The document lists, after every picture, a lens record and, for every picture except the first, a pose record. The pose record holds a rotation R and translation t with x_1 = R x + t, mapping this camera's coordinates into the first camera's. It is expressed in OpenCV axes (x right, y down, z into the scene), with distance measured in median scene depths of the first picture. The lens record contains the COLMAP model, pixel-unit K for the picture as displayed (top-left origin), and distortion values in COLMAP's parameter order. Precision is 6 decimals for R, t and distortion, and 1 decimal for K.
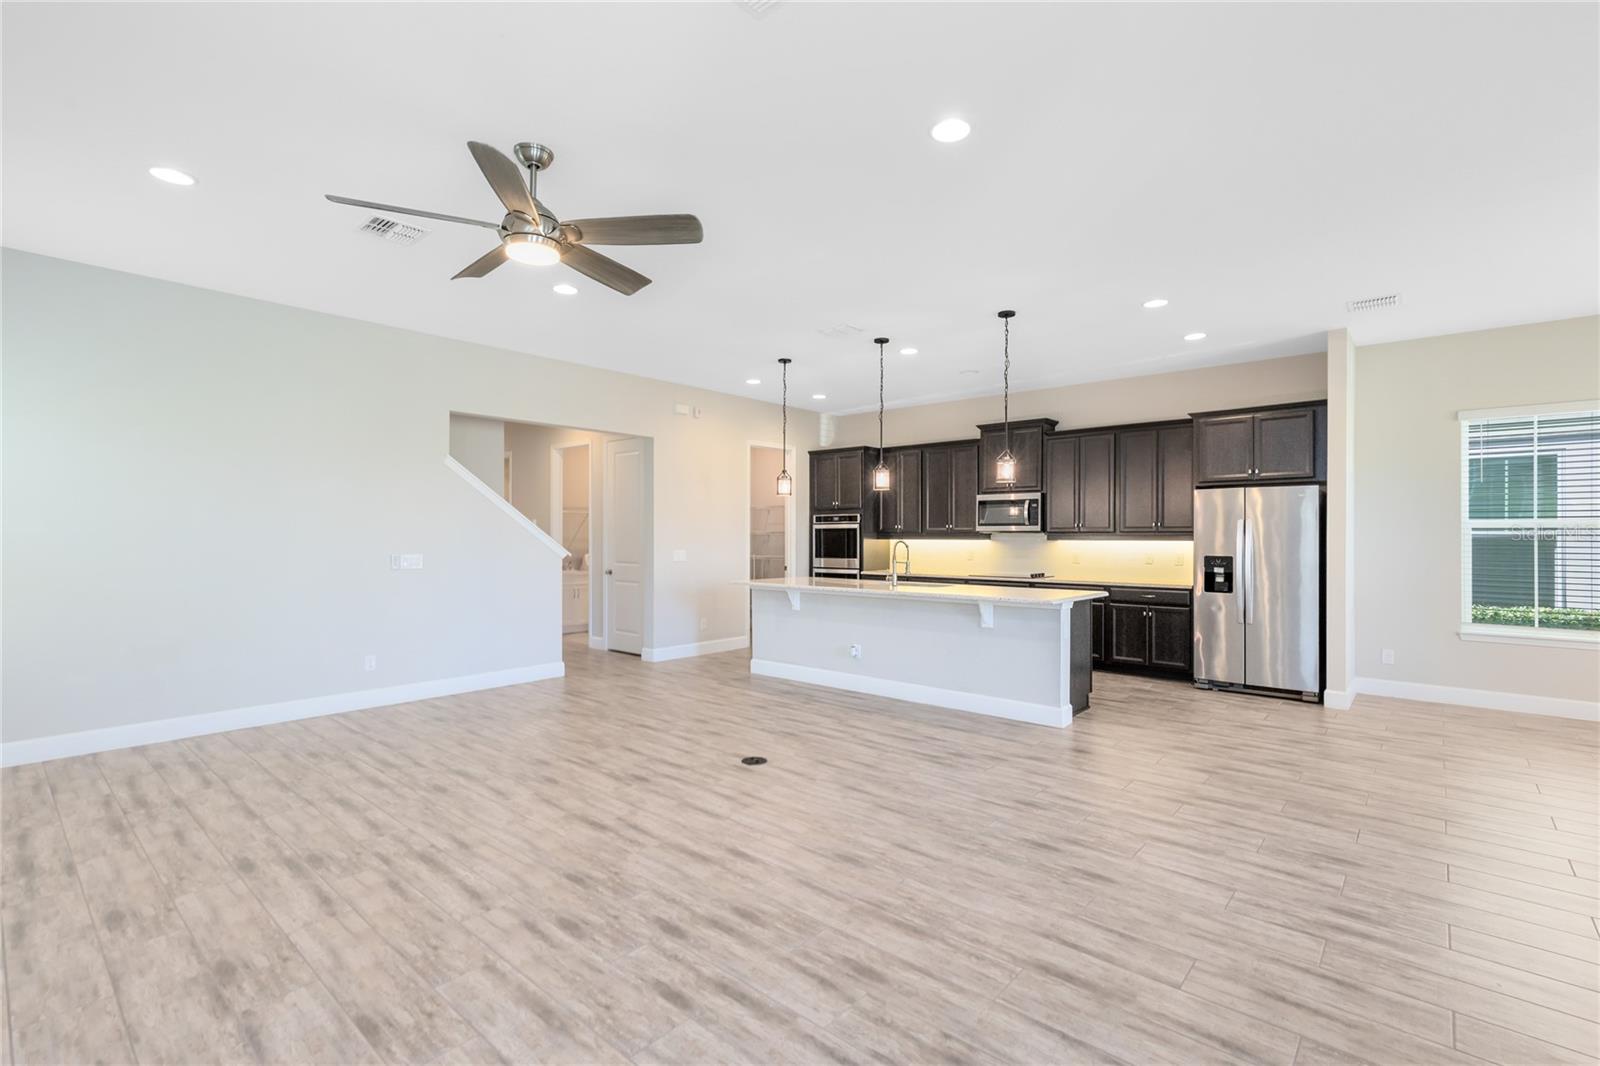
lens RADIAL K [[728.1, 0, 807.3], [0, 728.1, 533.9], [0, 0, 1]] dist [0.008630, -0.002358]
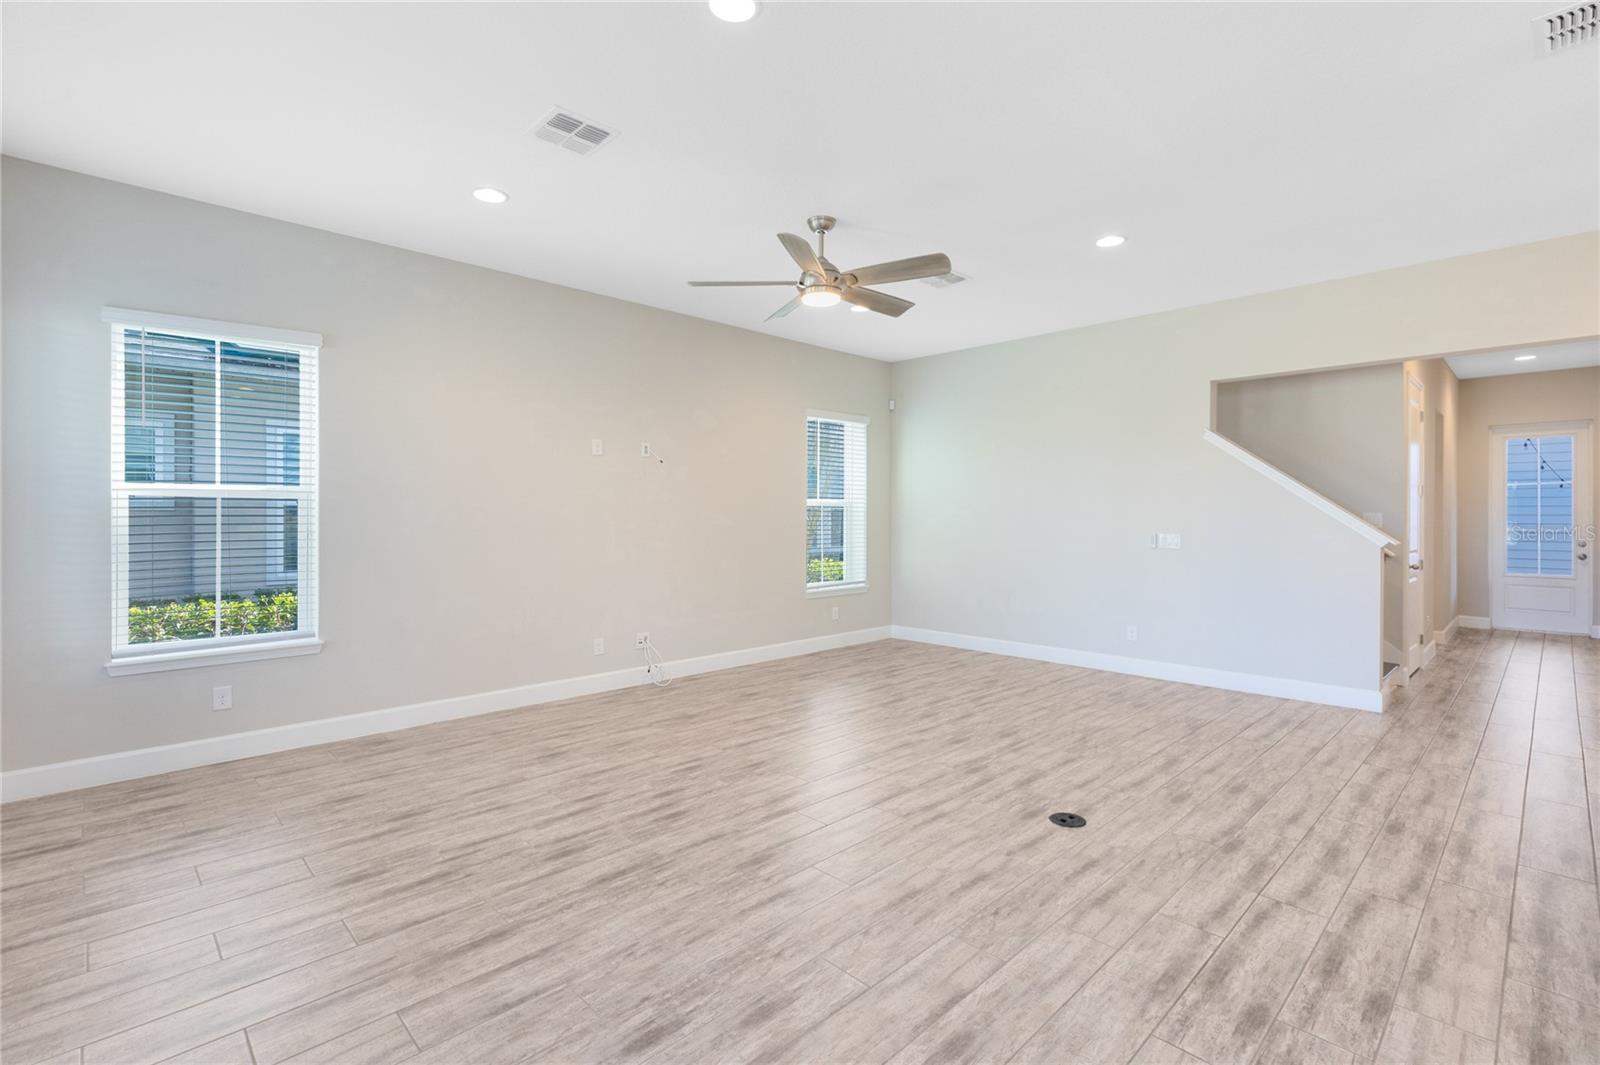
lens RADIAL K [[728.1, 0, 798.4], [0, 728.1, 520.7], [0, 0, 1]] dist [0.008630, -0.002358]
pose [[-0.090872, 0.004952, -0.995850, 0.660518], [0.001496, 0.999987, 0.004836, 0.004454], [0.995861, -0.001050, -0.090879, 0.765138]]
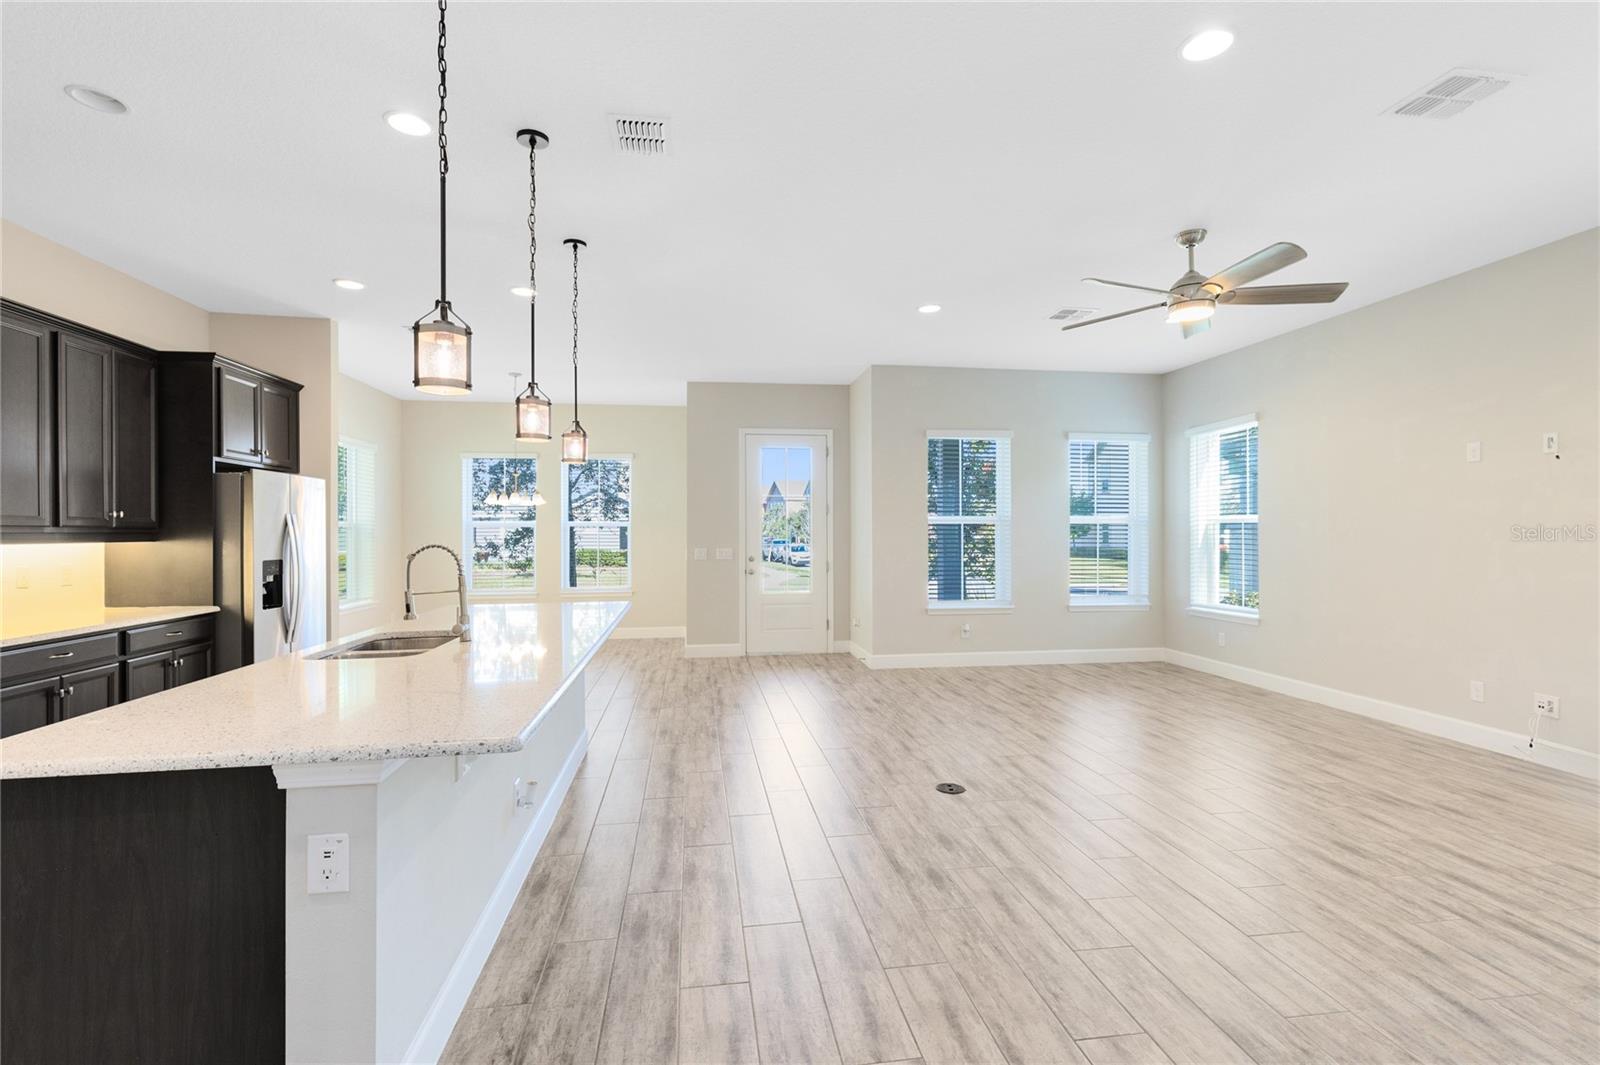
lens RADIAL K [[728.1, 0, 801.1], [0, 728.1, 531.3], [0, 0, 1]] dist [0.008630, -0.002358]
pose [[-0.758256, 0.001136, 0.651956, -0.490649], [-0.001402, 0.999993, -0.003373, 0.003458], [-0.651955, -0.003472, -0.758249, 1.718513]]
